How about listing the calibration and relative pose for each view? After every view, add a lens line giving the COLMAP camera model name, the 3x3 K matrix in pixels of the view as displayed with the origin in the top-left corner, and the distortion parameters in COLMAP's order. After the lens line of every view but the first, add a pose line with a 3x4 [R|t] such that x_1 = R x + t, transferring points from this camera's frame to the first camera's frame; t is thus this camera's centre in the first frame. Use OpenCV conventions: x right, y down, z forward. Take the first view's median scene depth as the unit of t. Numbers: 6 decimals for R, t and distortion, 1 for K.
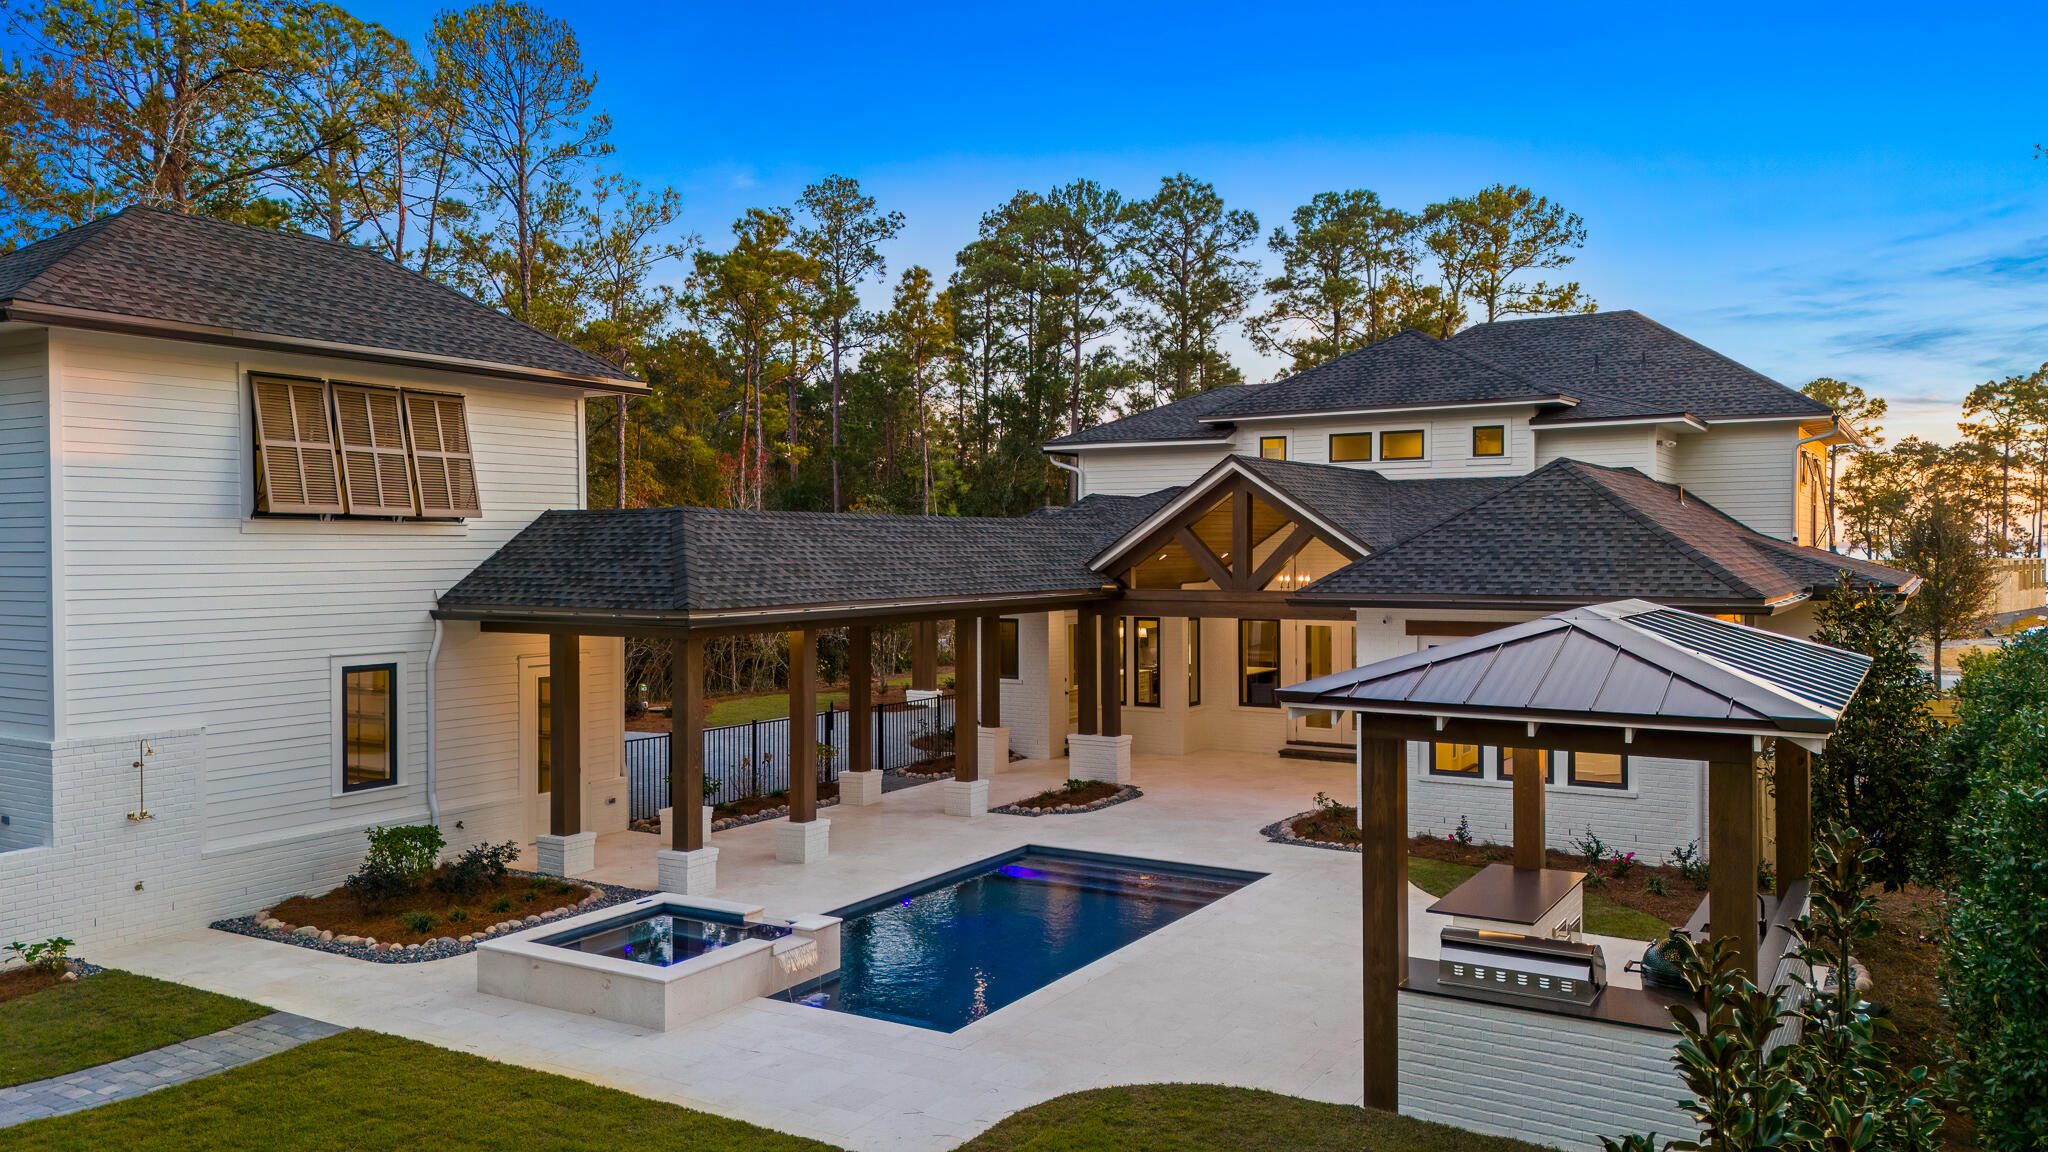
lens RADIAL K [[1469.6, 0, 1024.0], [0, 1469.6, 576.0], [0, 0, 1]] dist [0.039838, -0.000238]
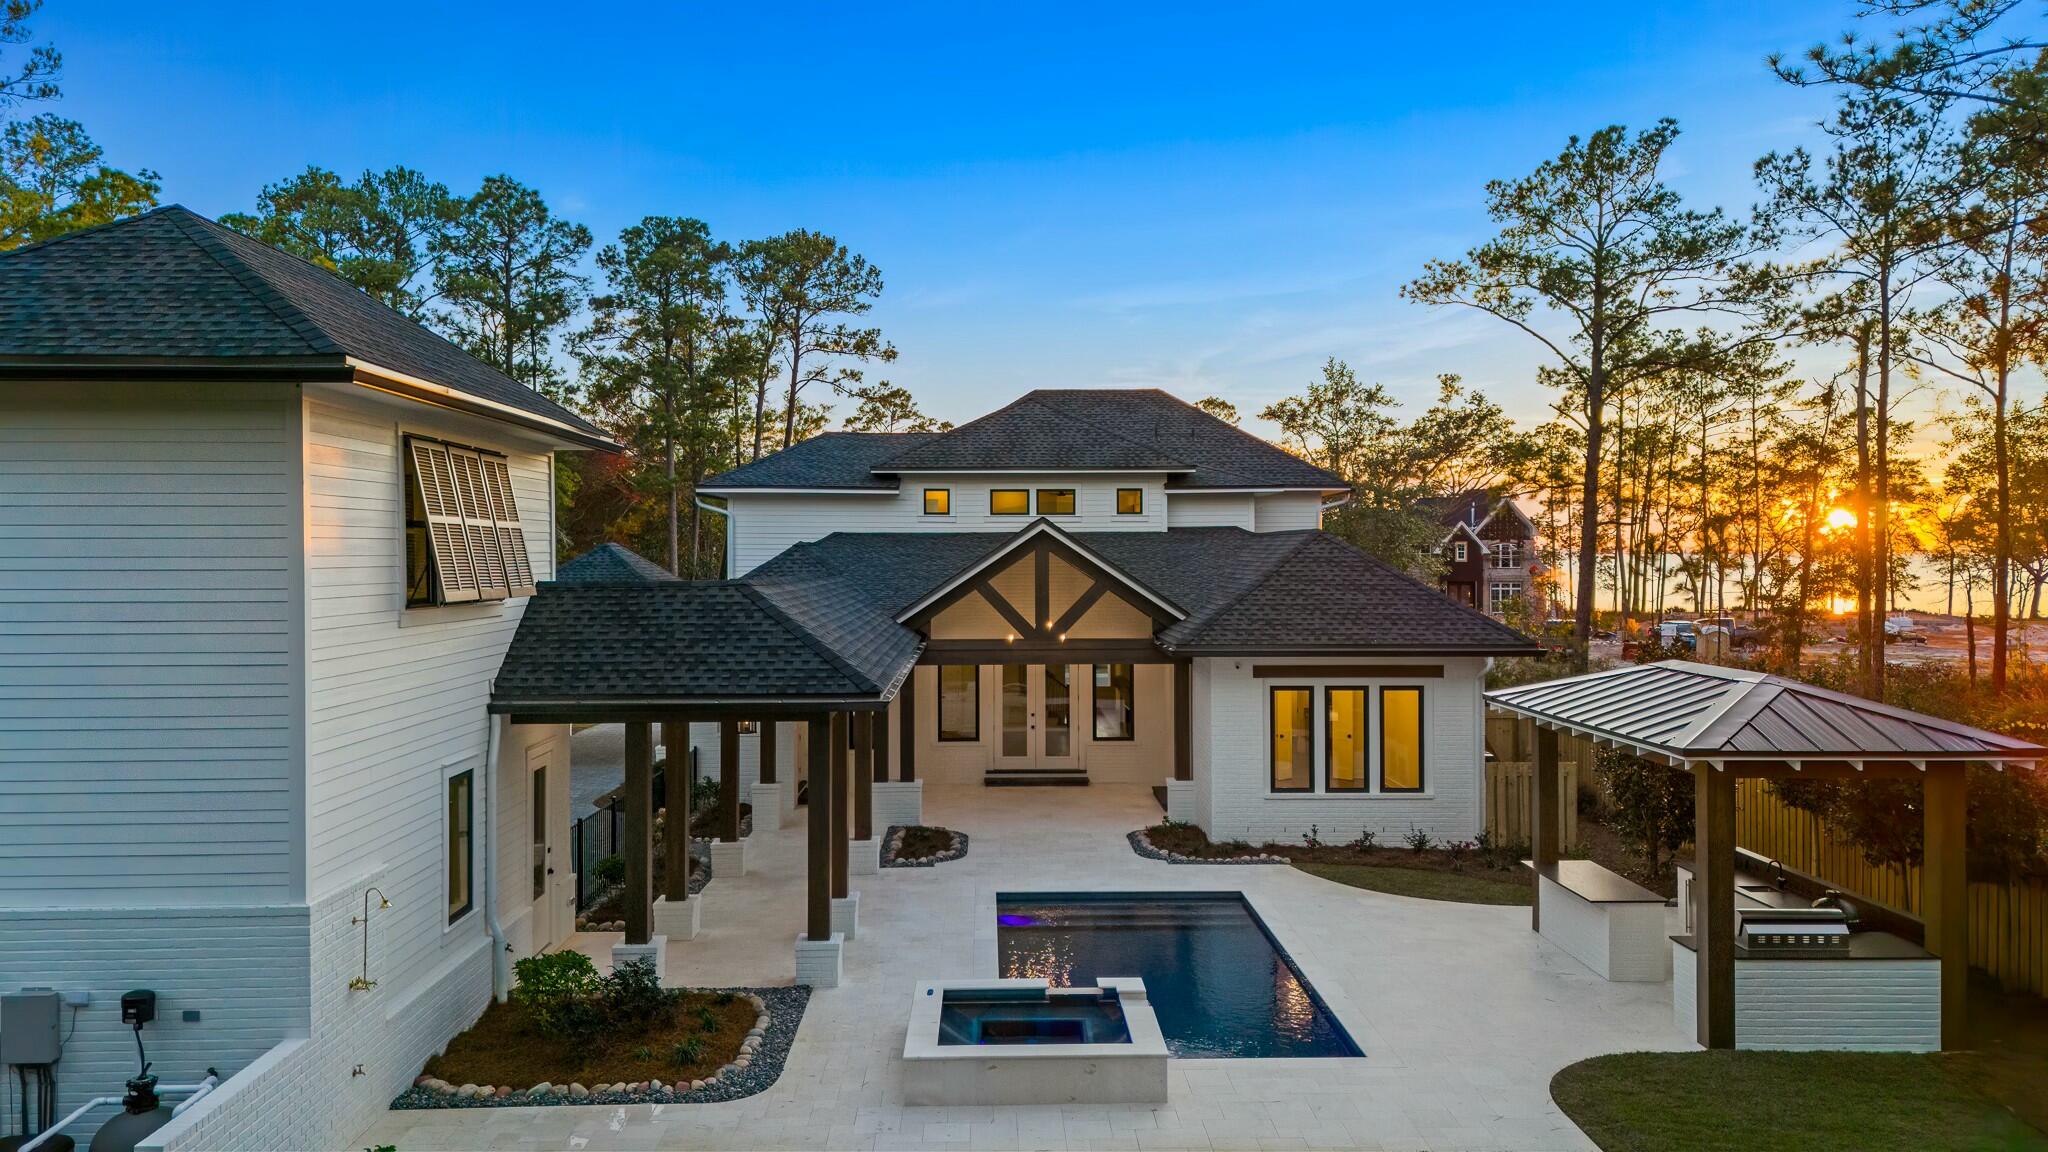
lens RADIAL K [[1459.1, 0, 1024.0], [0, 1459.1, 576.0], [0, 0, 1]] dist [0.109068, -0.116778]
pose [[0.844441, -0.006447, 0.535611, -0.458930], [0.009860, 0.999945, -0.003509, -0.034711], [-0.535559, 0.008244, 0.844458, 0.078397]]
